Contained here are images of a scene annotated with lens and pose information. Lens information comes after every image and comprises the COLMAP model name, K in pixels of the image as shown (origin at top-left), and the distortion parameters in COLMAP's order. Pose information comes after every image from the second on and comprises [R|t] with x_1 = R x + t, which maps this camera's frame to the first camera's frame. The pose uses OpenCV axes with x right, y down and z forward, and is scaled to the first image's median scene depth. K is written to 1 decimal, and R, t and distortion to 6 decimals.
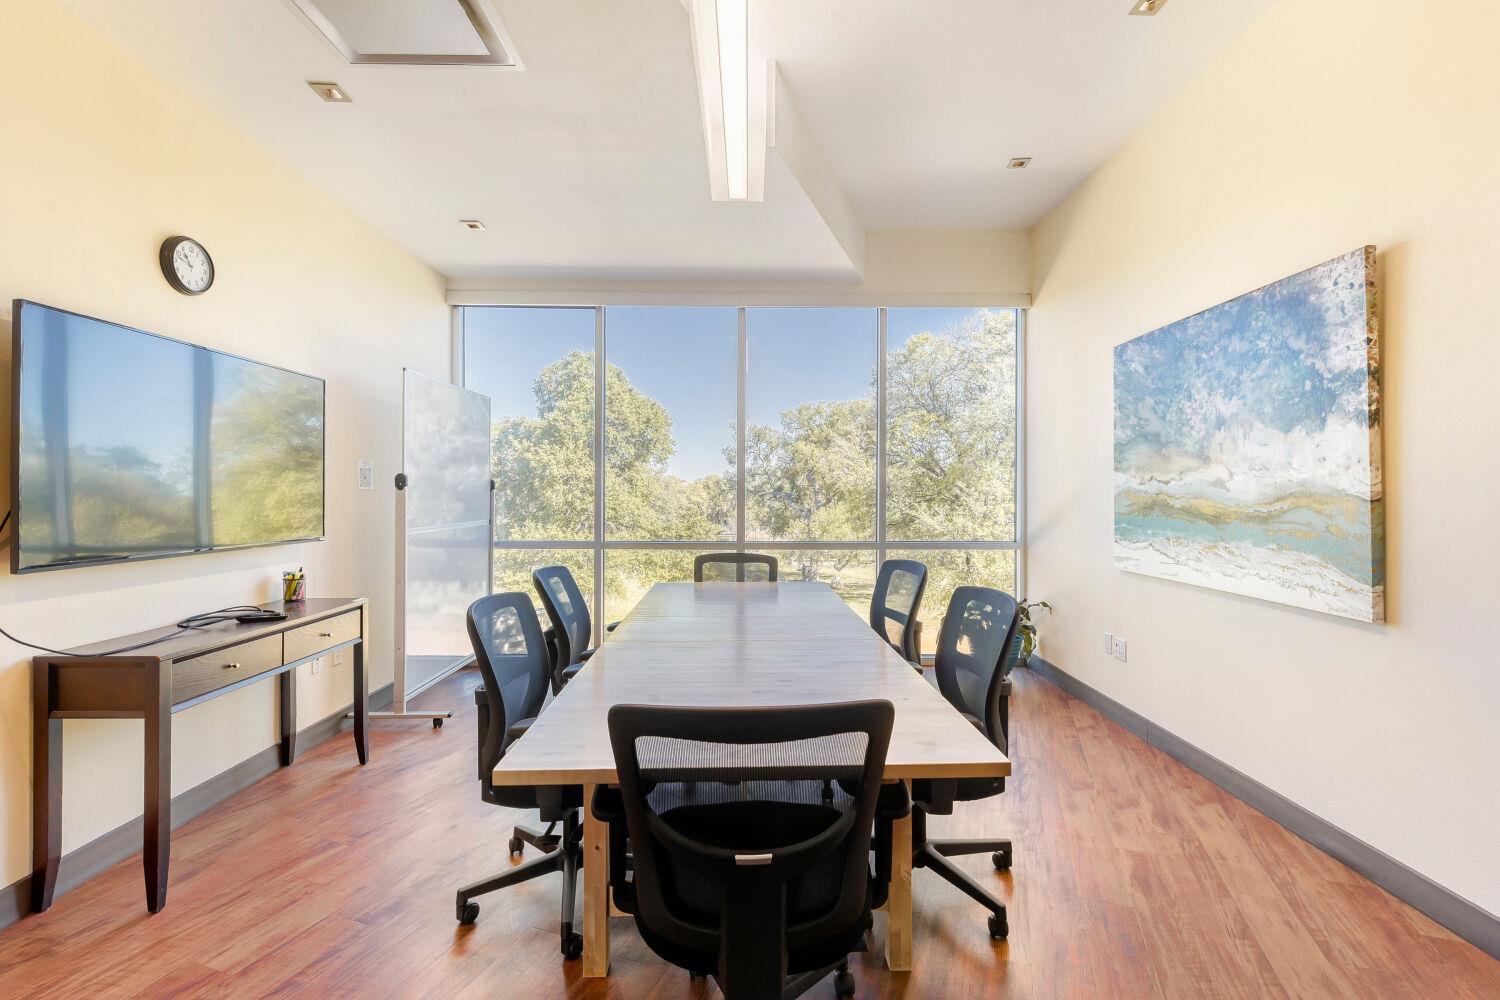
lens RADIAL K [[651.5, 0, 755.8], [0, 651.5, 487.8], [0, 0, 1]] dist [0.000390, -0.000236]
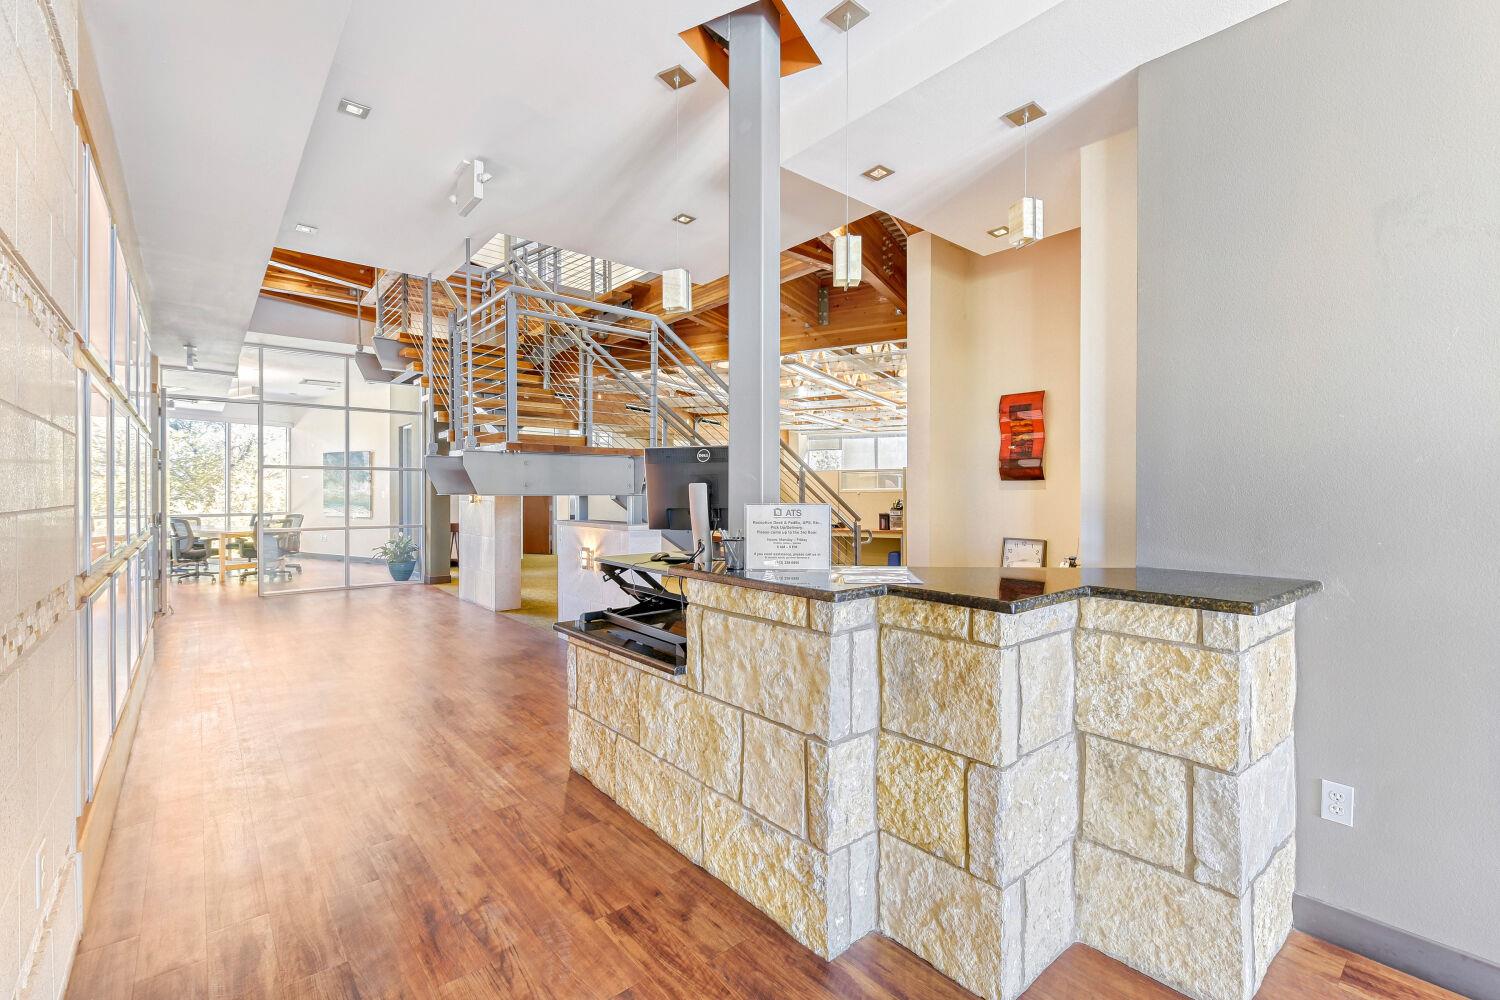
lens RADIAL K [[651.4, 0, 750.0], [0, 651.4, 500.0], [0, 0, 1]] dist [0.001768, -0.000118]
pose [[0.482464, -0.006111, 0.875894, -1.945220], [-0.005881, 0.999931, 0.010216, -0.016335], [-0.875896, -0.010080, 0.482395, -3.713361]]
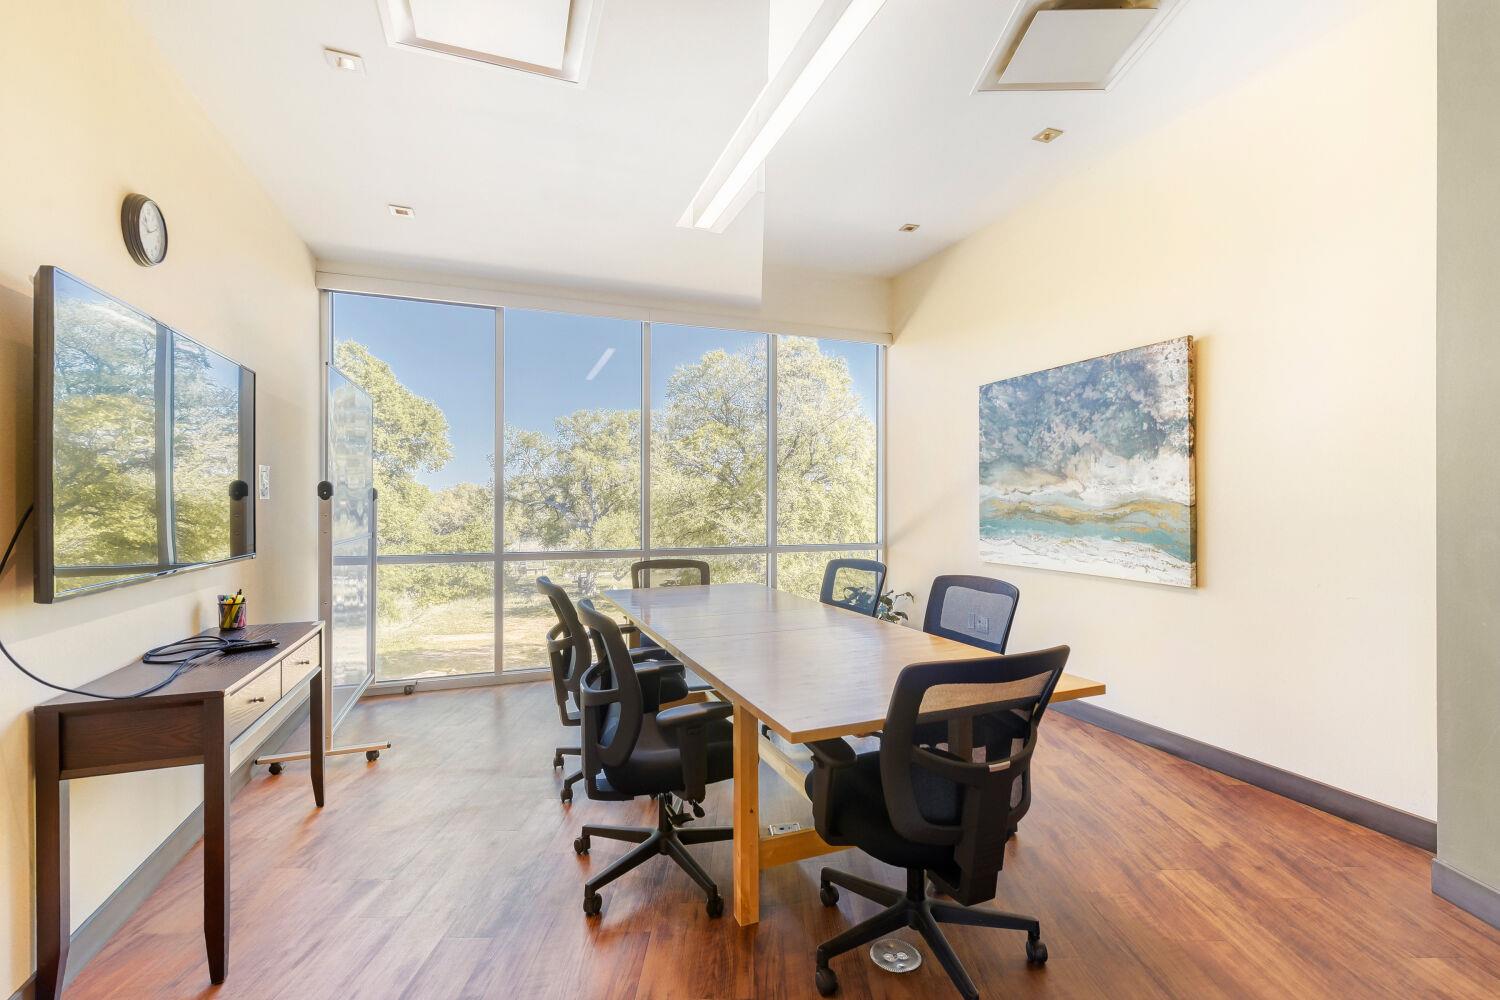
lens RADIAL K [[651.4, 0, 750.0], [0, 651.4, 500.0], [0, 0, 1]] dist [0.001768, -0.000118]
pose [[0.938605, -0.001356, 0.344990, -0.419411], [-0.000292, 0.999989, 0.004727, -0.000780], [-0.344993, -0.004538, 0.938594, -0.046975]]
